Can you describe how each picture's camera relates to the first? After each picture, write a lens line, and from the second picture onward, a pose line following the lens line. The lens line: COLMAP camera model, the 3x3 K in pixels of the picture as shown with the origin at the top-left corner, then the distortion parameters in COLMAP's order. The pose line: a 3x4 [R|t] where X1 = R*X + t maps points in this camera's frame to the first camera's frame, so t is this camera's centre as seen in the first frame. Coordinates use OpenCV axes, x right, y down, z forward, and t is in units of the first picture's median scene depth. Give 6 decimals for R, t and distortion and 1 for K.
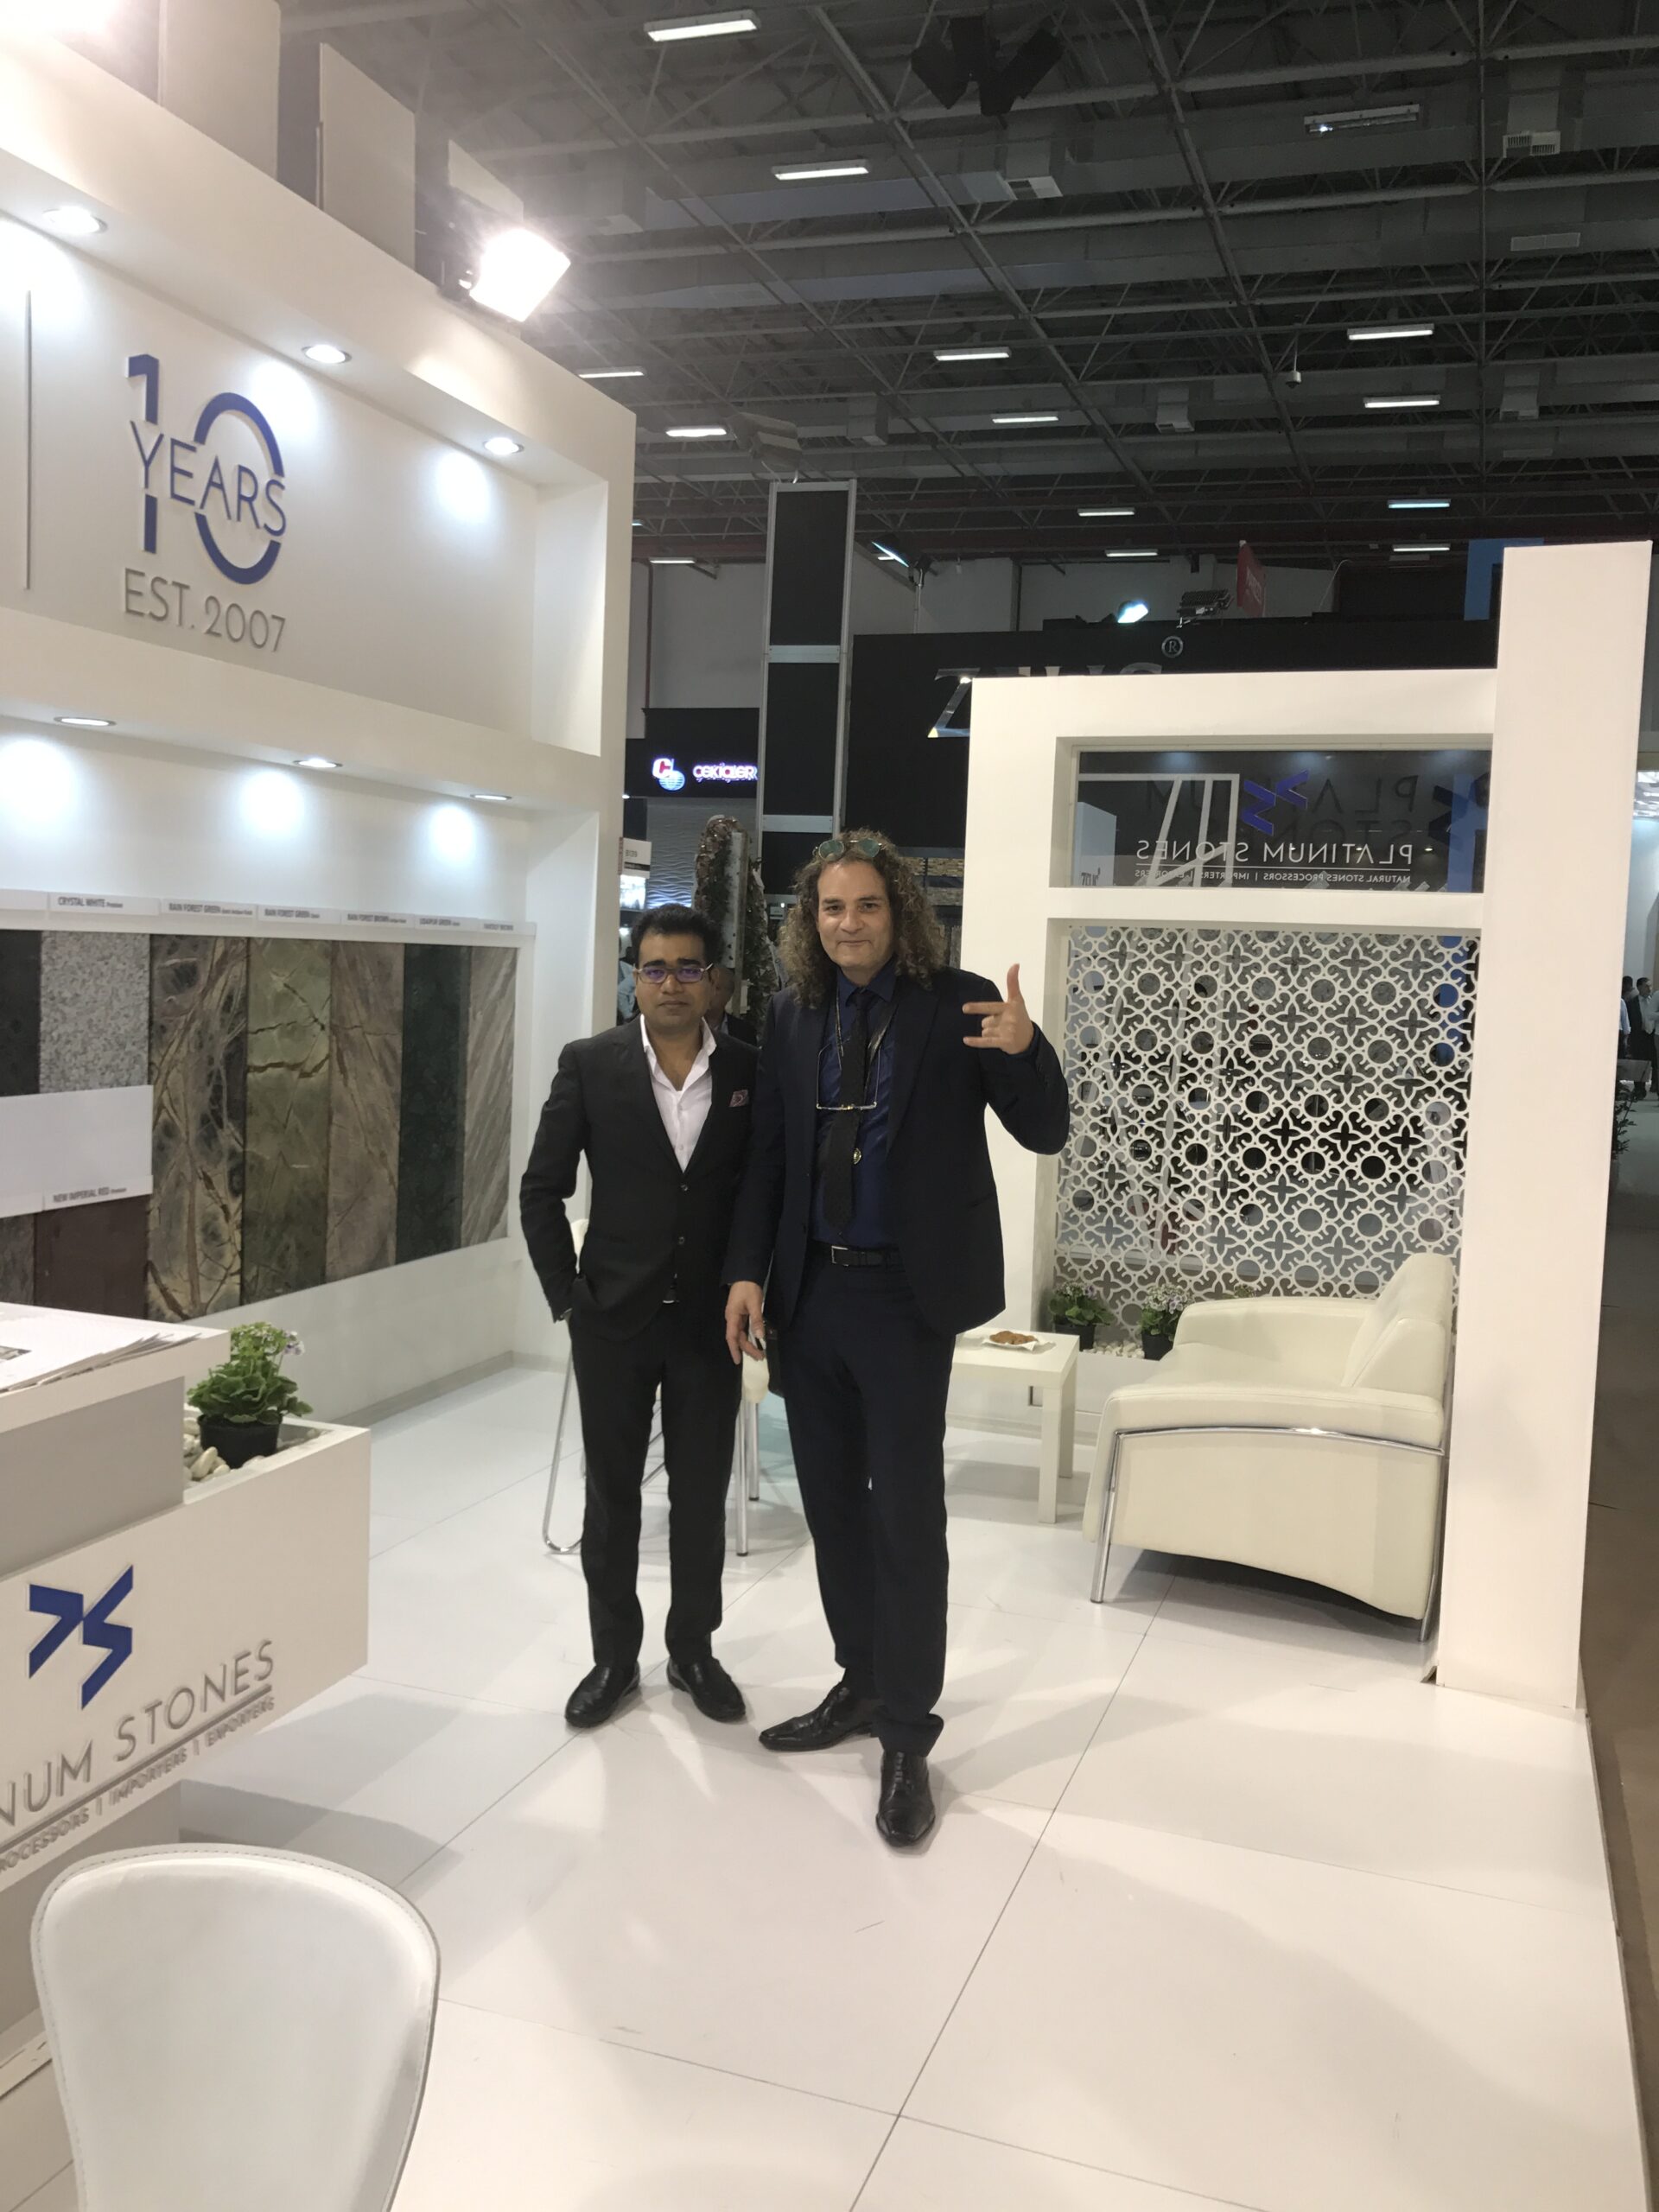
lens RADIAL K [[1792.8, 0, 829.5], [0, 1792.8, 1106.0], [0, 0, 1]] dist [-0.015687, 0.004185]
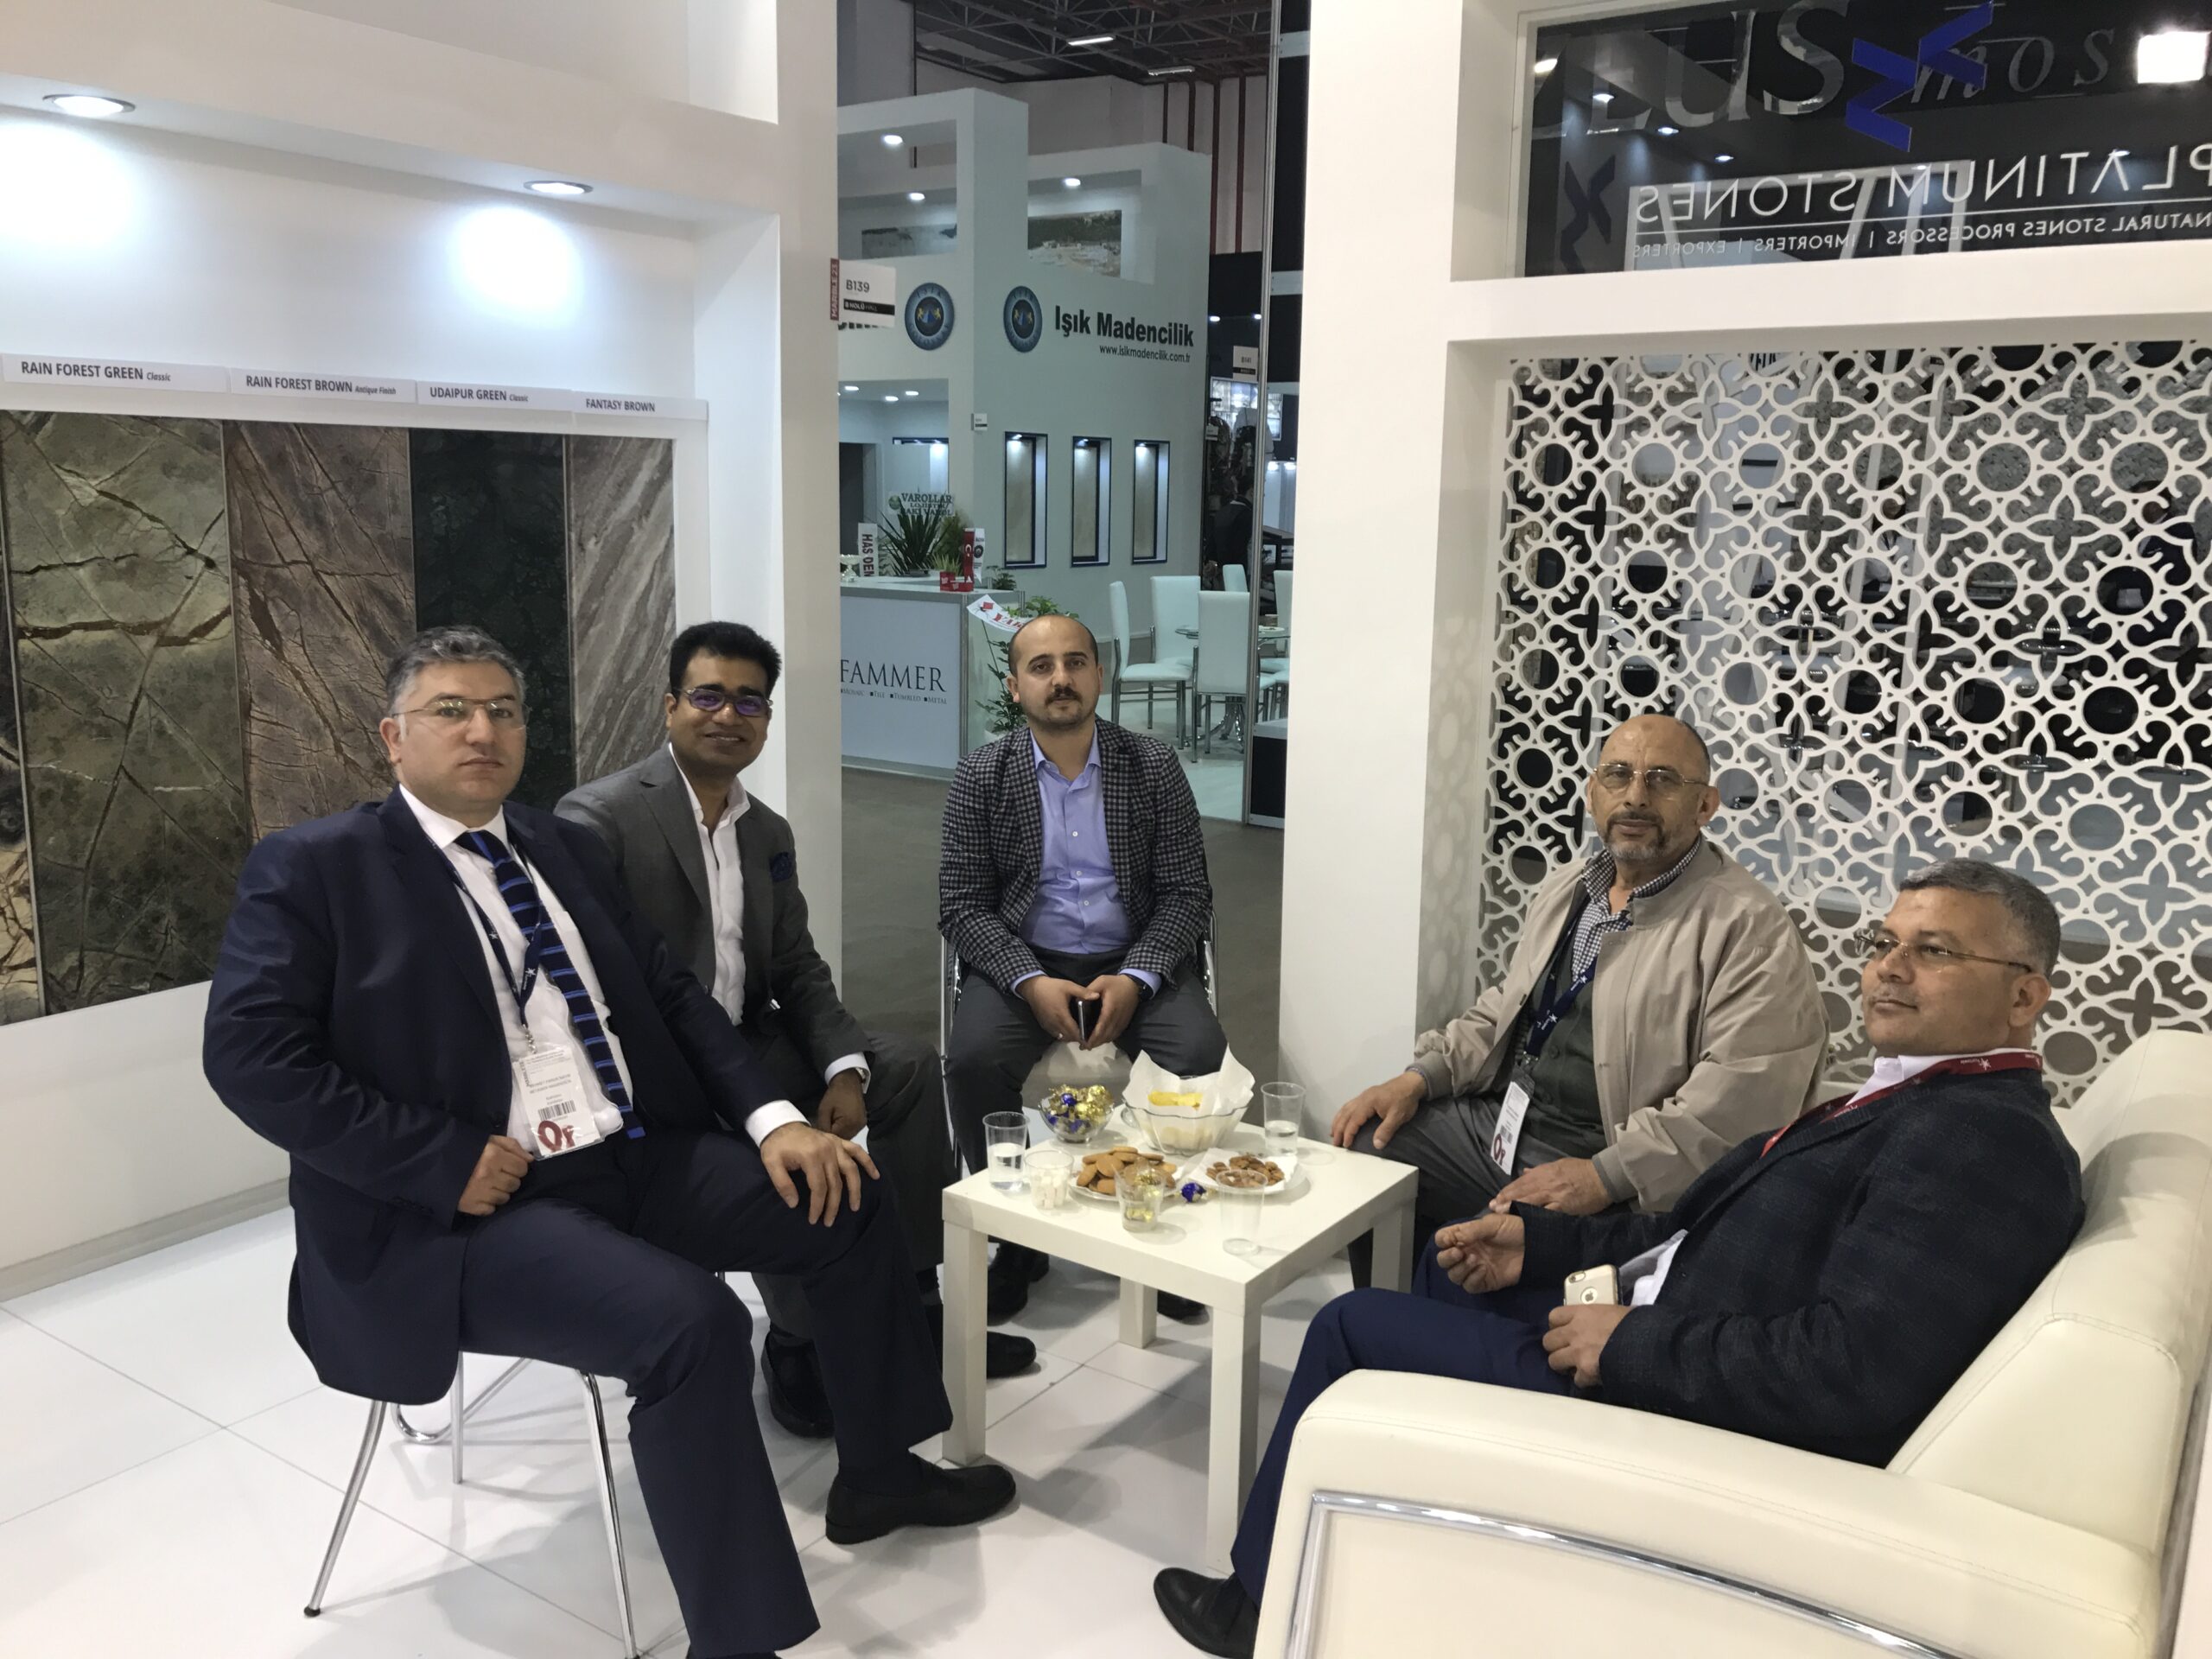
lens RADIAL K [[1792.8, 0, 1106.0], [0, 1792.8, 829.5], [0, 0, 1]] dist [-0.015687, 0.004185]
pose [[0.964994, 0.027352, -0.260841, 0.173923], [-0.001941, 0.995265, 0.097182, -0.012878], [0.262264, -0.093274, 0.960478, 0.469927]]
